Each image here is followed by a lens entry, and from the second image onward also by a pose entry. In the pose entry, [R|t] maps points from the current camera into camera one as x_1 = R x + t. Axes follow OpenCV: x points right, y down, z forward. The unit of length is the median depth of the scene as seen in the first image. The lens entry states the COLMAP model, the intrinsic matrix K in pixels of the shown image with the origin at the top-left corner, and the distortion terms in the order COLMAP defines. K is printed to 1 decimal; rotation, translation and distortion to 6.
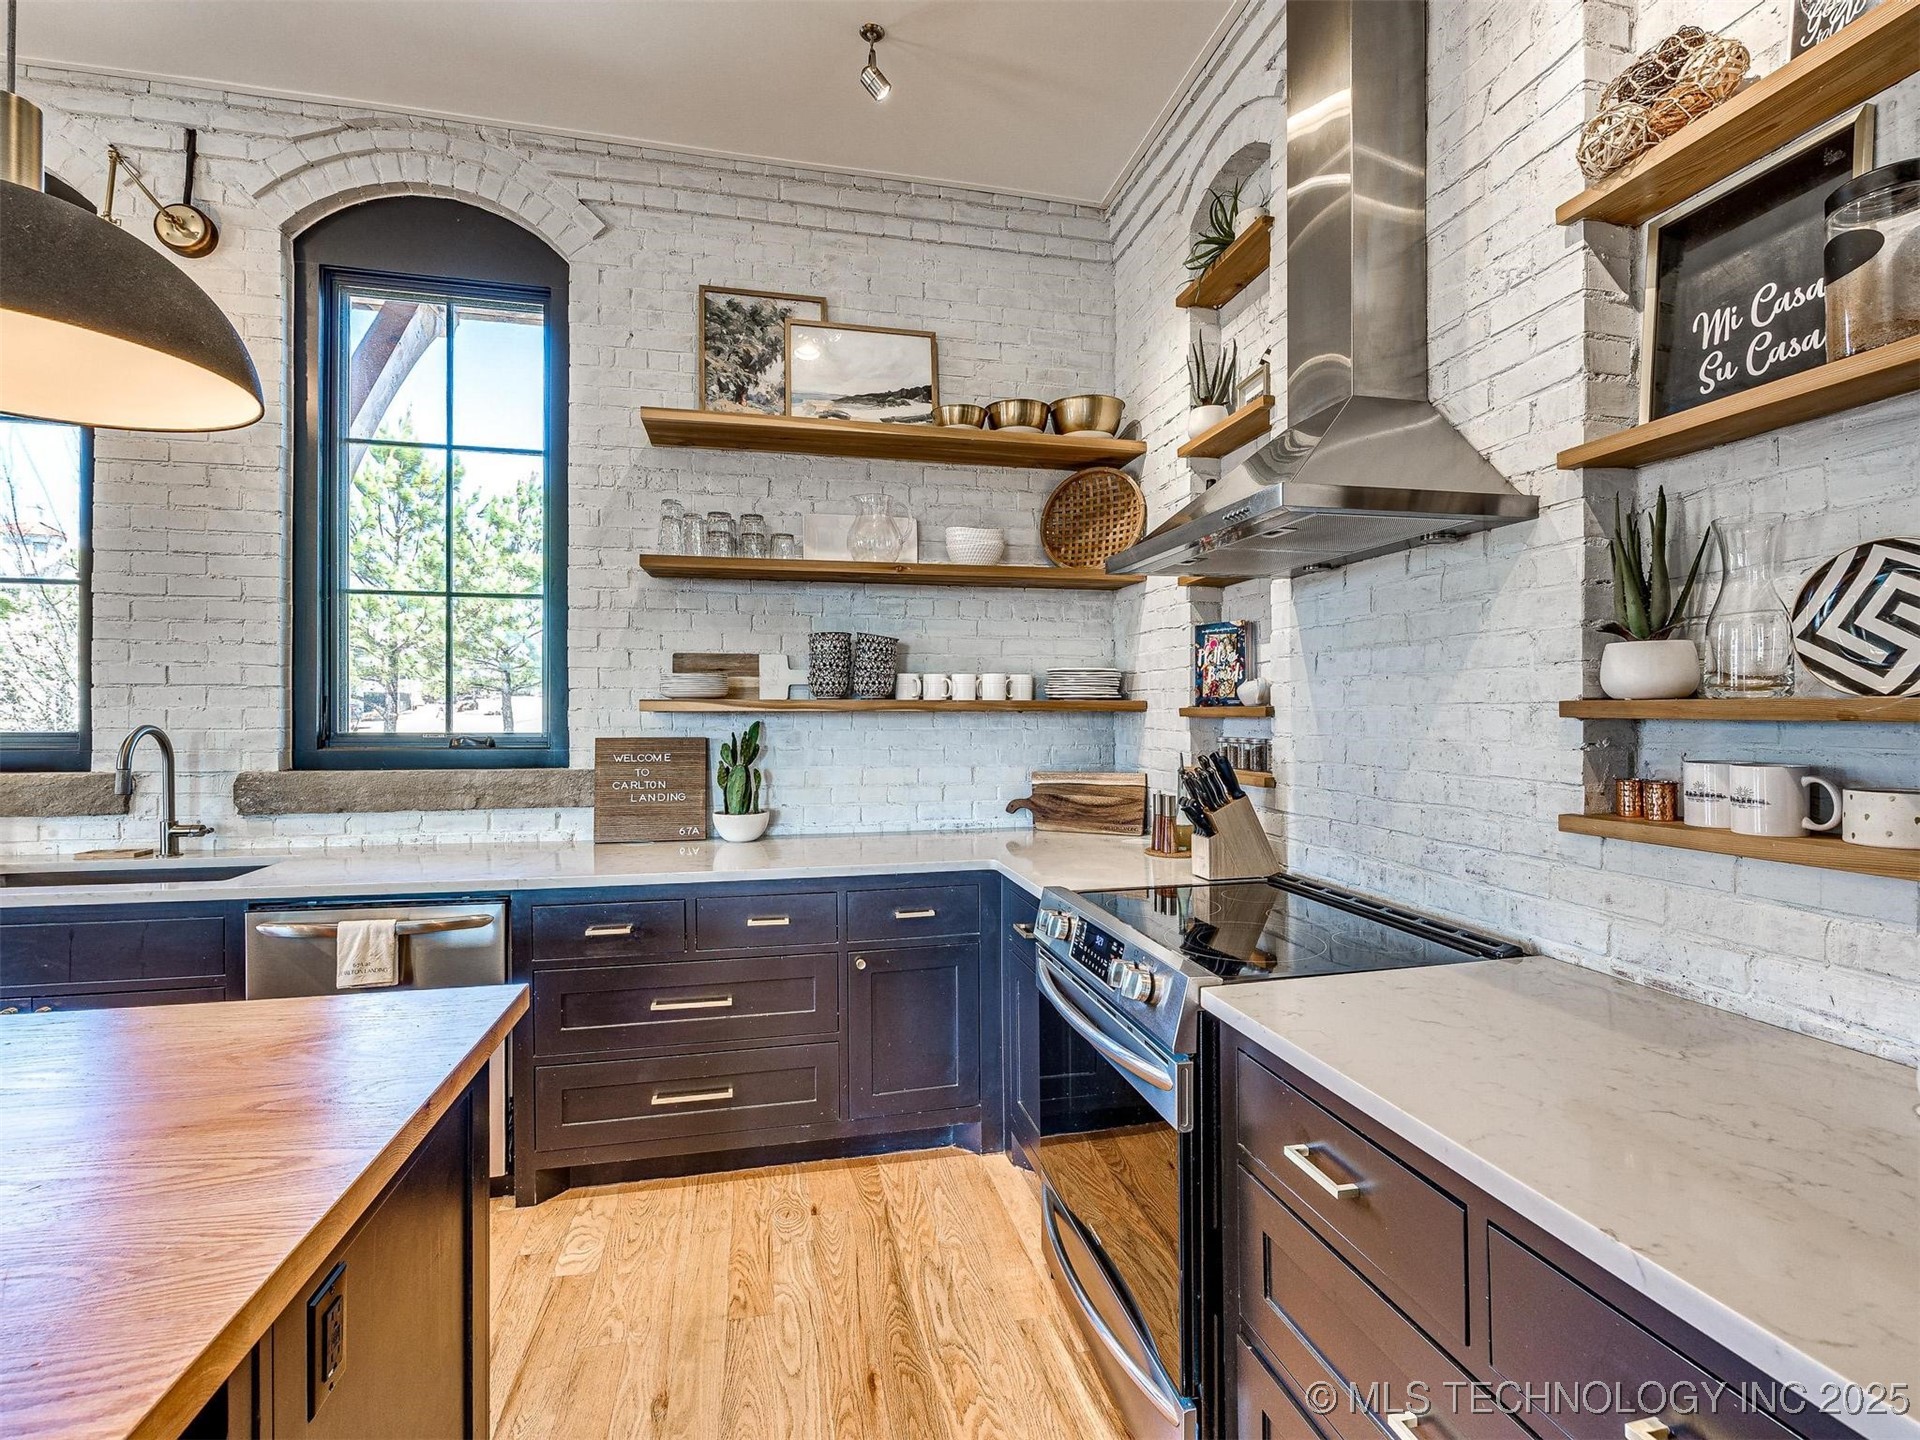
lens RADIAL K [[874.8, 0, 951.8], [0, 874.8, 723.2], [0, 0, 1]] dist [-0.000837, 0.000270]
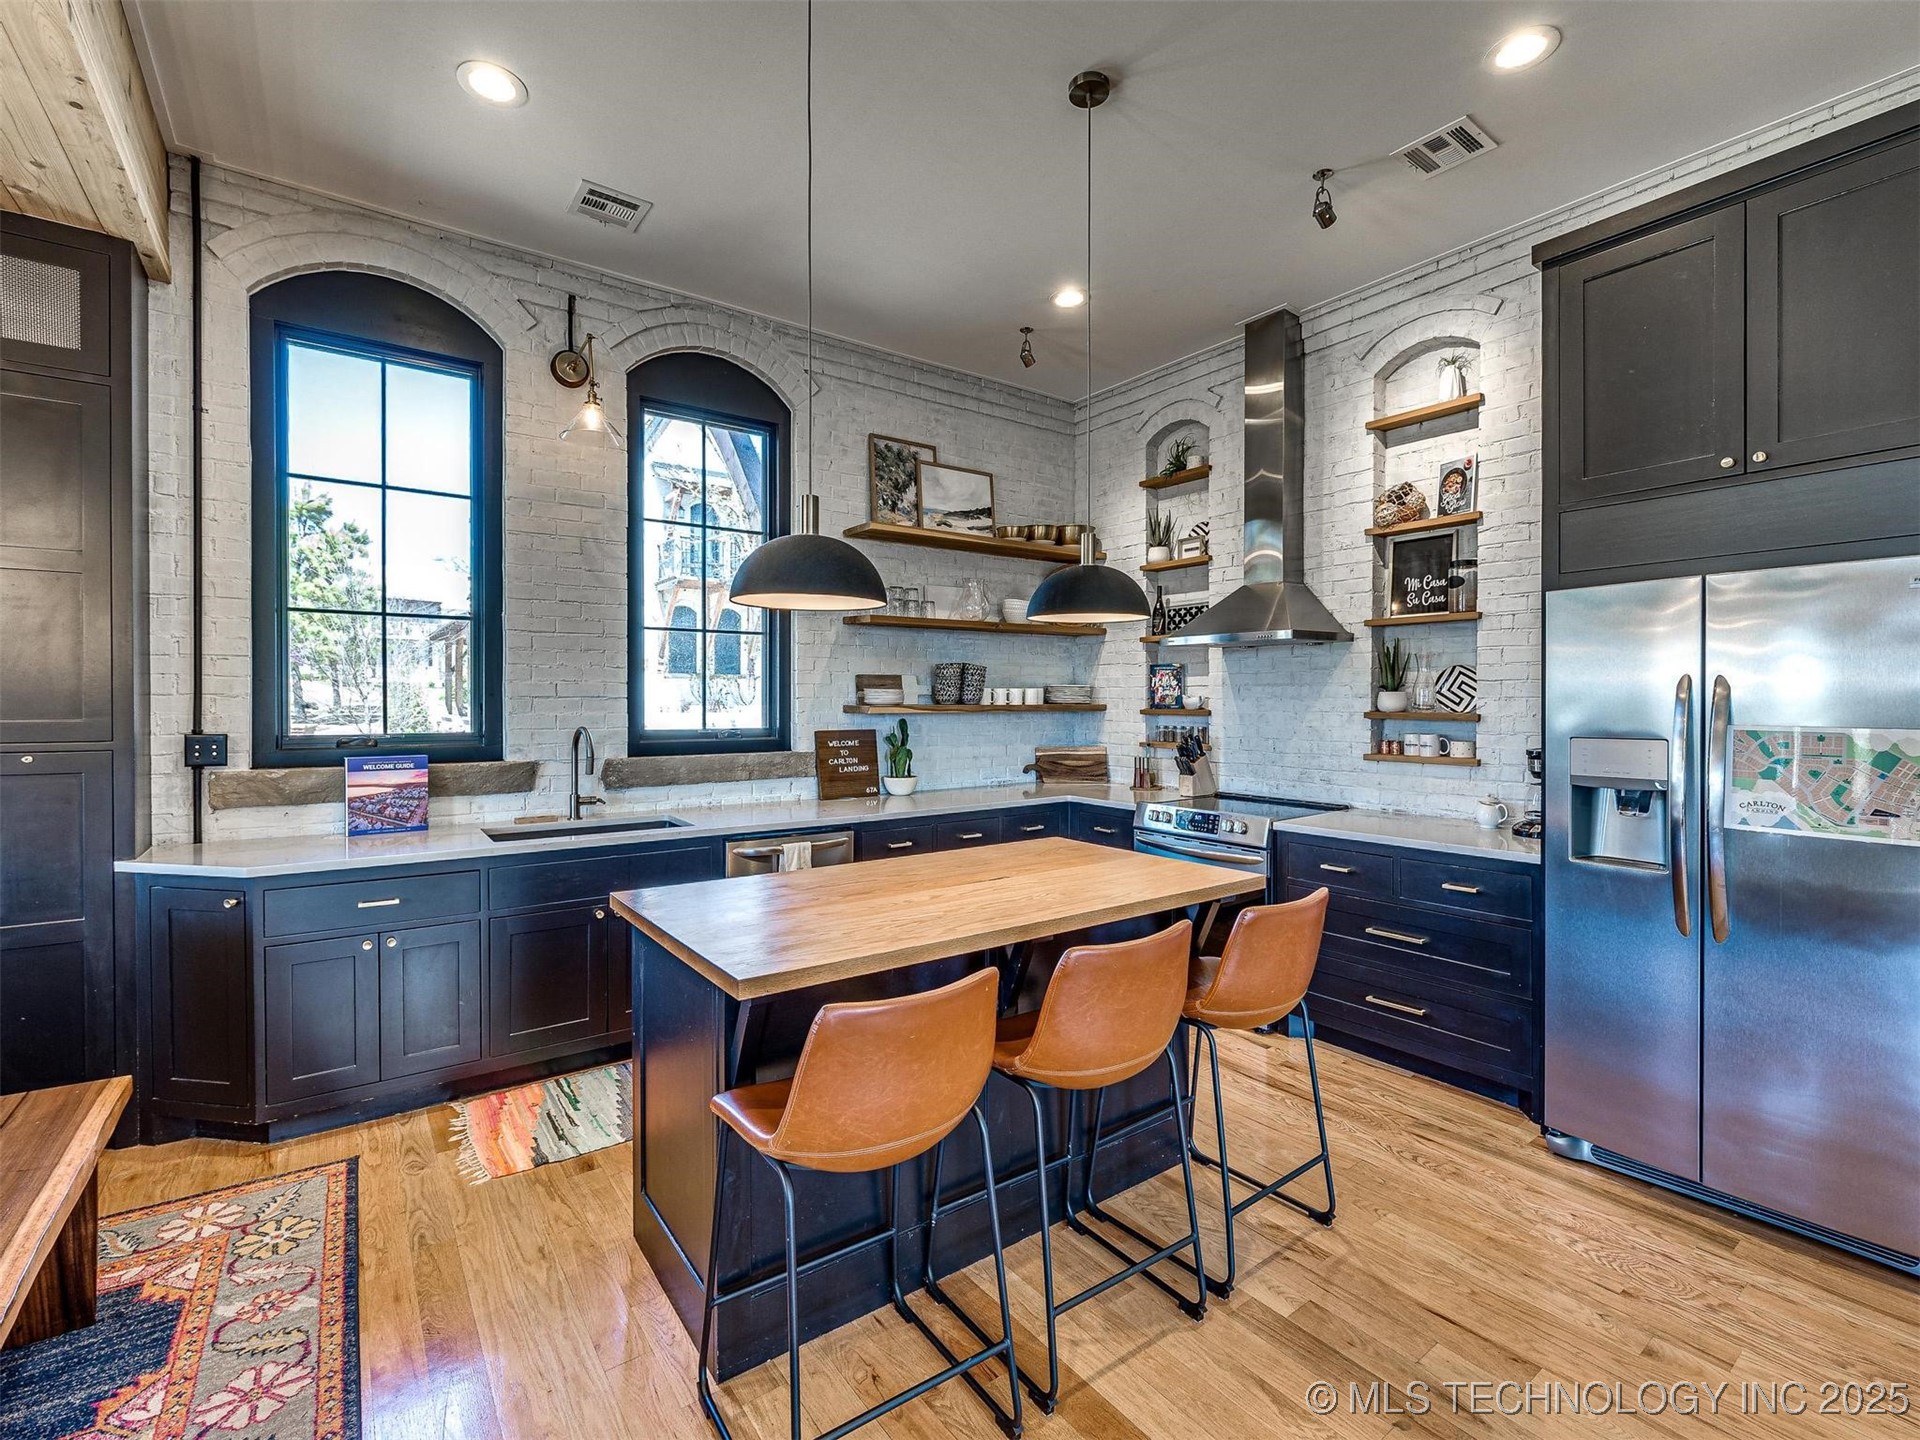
lens RADIAL K [[881.7, 0, 985.0], [0, 881.7, 720.4], [0, 0, 1]] dist [-0.002762, 0.000091]
pose [[0.901348, -0.009514, 0.432991, -0.806649], [0.003198, 0.999878, 0.015312, -0.023521], [-0.433083, -0.012416, 0.901268, -0.495863]]
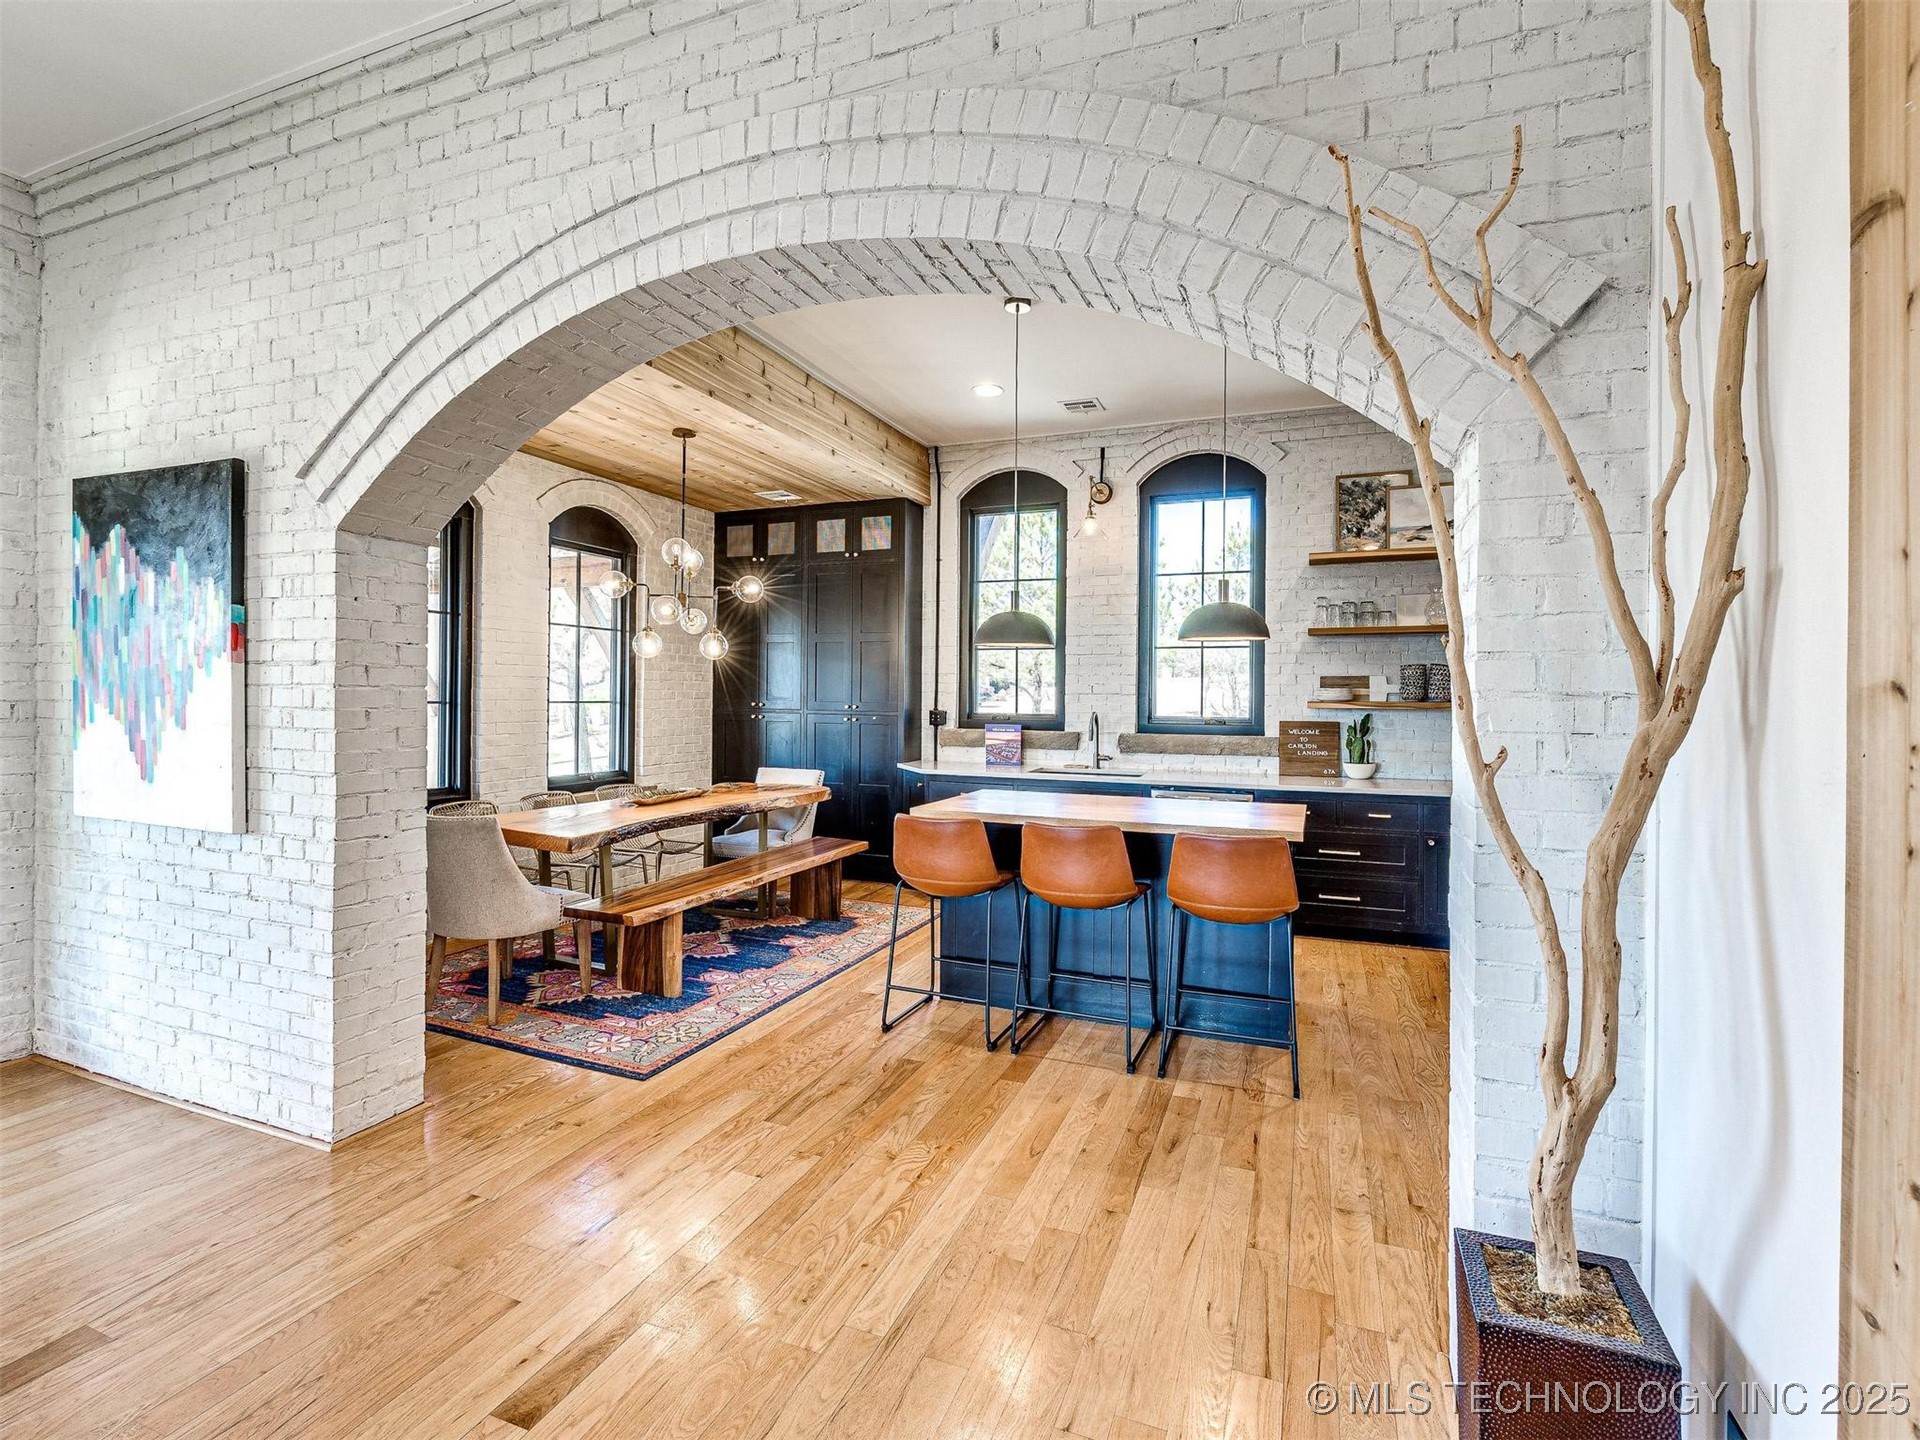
lens RADIAL K [[830.1, 0, 961.7], [0, 830.1, 717.3], [0, 0, 1]] dist [-0.004782, 0.000700]
pose [[0.859649, 0.019613, -0.510508, -0.068613], [-0.011199, 0.999746, 0.019551, -0.019251], [0.510762, -0.011089, 0.859650, -0.938718]]
